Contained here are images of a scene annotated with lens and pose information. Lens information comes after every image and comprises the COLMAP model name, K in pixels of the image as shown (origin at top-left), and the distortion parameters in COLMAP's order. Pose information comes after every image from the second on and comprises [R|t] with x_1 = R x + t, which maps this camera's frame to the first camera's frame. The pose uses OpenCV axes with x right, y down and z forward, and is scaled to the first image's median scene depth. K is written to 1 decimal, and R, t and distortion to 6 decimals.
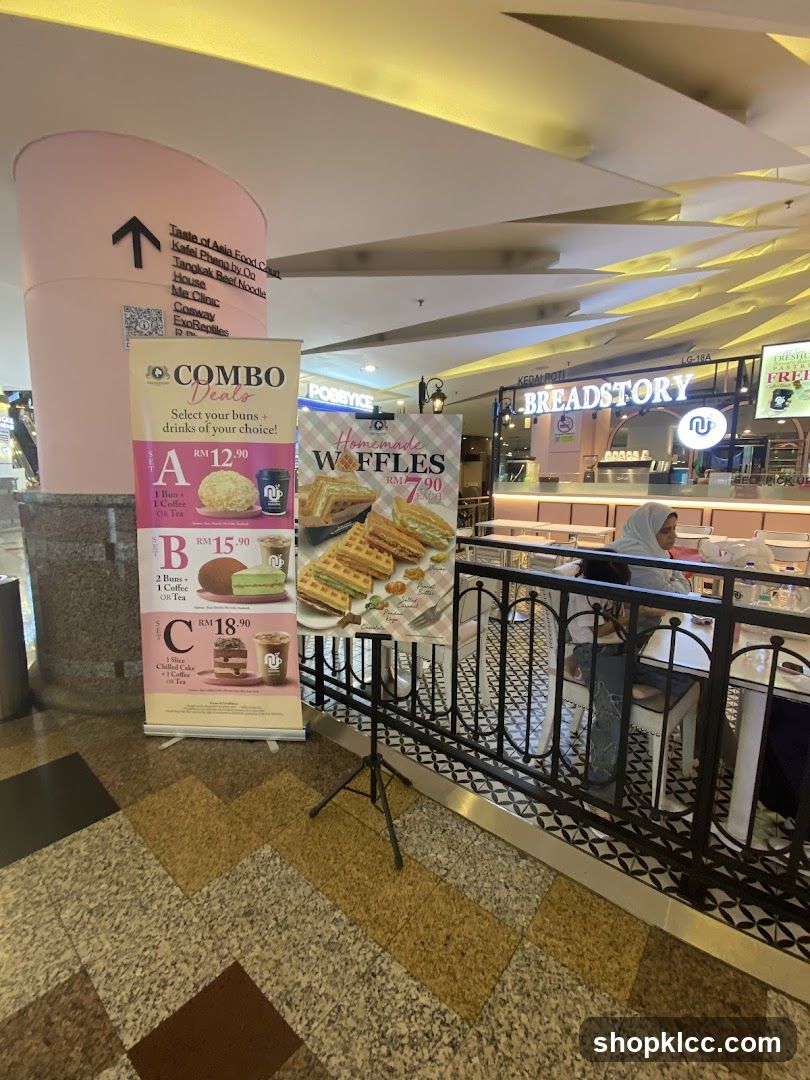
lens RADIAL K [[439.2, 0, 404.1], [0, 439.2, 541.1], [0, 0, 1]] dist [-0.008880, -0.000220]
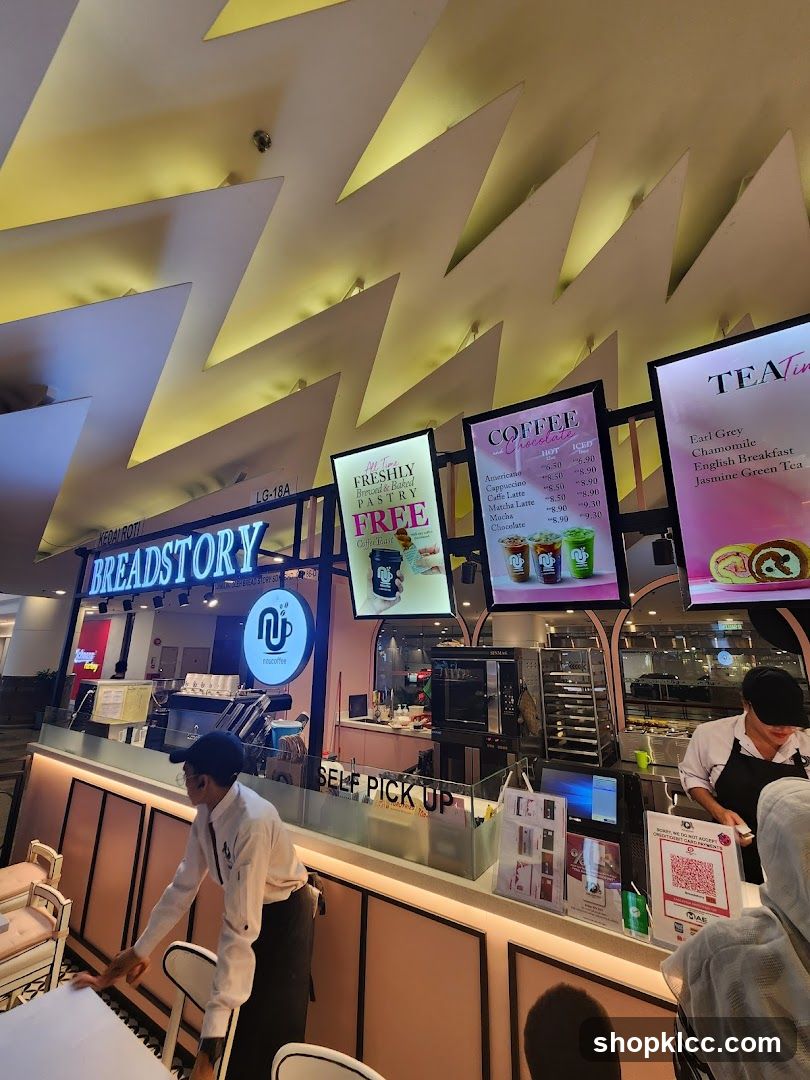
lens RADIAL K [[439.2, 0, 409.2], [0, 439.2, 539.8], [0, 0, 1]] dist [-0.008880, -0.000220]
pose [[0.993492, 0.036173, 0.108008, 0.722338], [0.009646, 0.918108, -0.396212, -0.162186], [-0.113495, 0.394676, 0.911784, 0.520688]]
